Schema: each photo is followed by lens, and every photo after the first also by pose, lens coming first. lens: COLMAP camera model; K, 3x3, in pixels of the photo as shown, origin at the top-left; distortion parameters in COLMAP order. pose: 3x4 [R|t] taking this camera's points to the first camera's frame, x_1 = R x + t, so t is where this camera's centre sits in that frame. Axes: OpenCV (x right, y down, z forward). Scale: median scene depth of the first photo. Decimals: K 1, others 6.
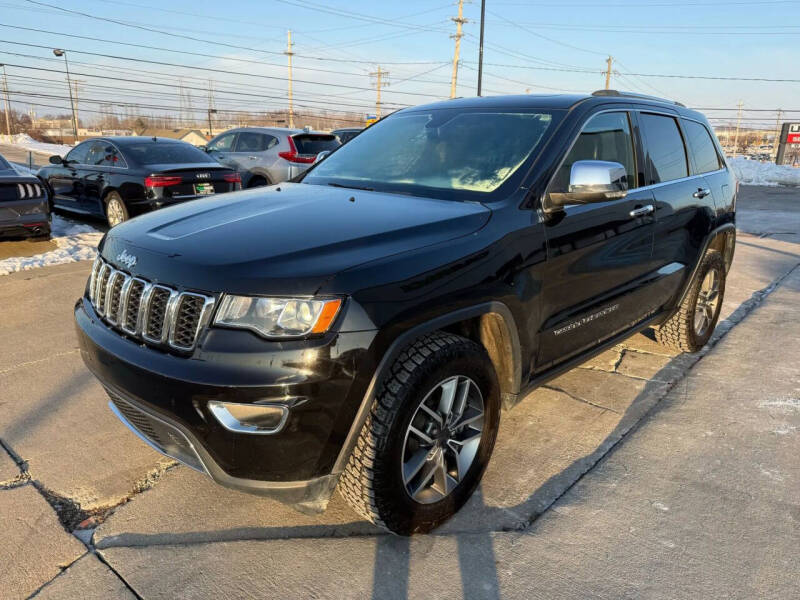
lens RADIAL K [[565.7, 0, 400.0], [0, 565.7, 300.0], [0, 0, 1]] dist [-0.002277, -0.004444]
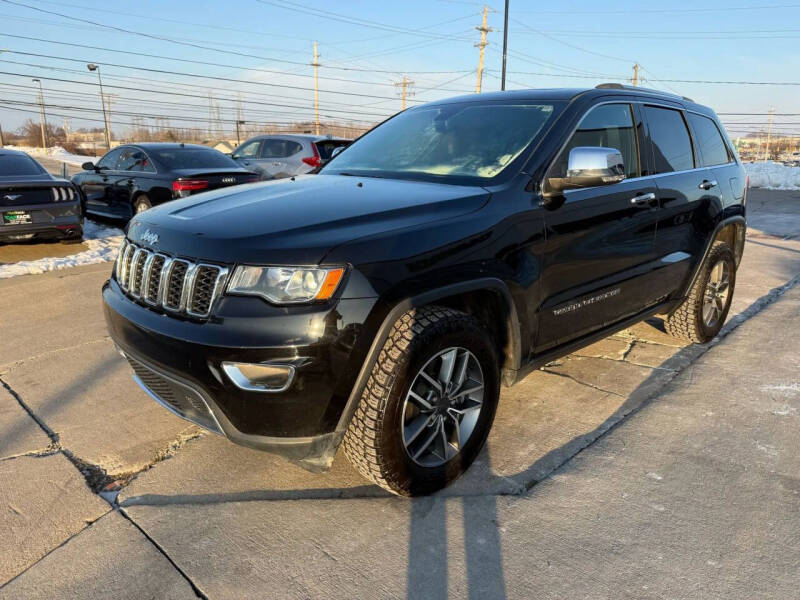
lens RADIAL K [[594.0, 0, 427.0], [0, 594.0, 333.7], [0, 0, 1]] dist [0.004573, -0.011210]
pose [[0.999459, 0.000280, -0.032903, 0.074305], [-0.000596, 0.999954, -0.009615, 0.107837], [0.032899, 0.009629, 0.999412, -0.102613]]
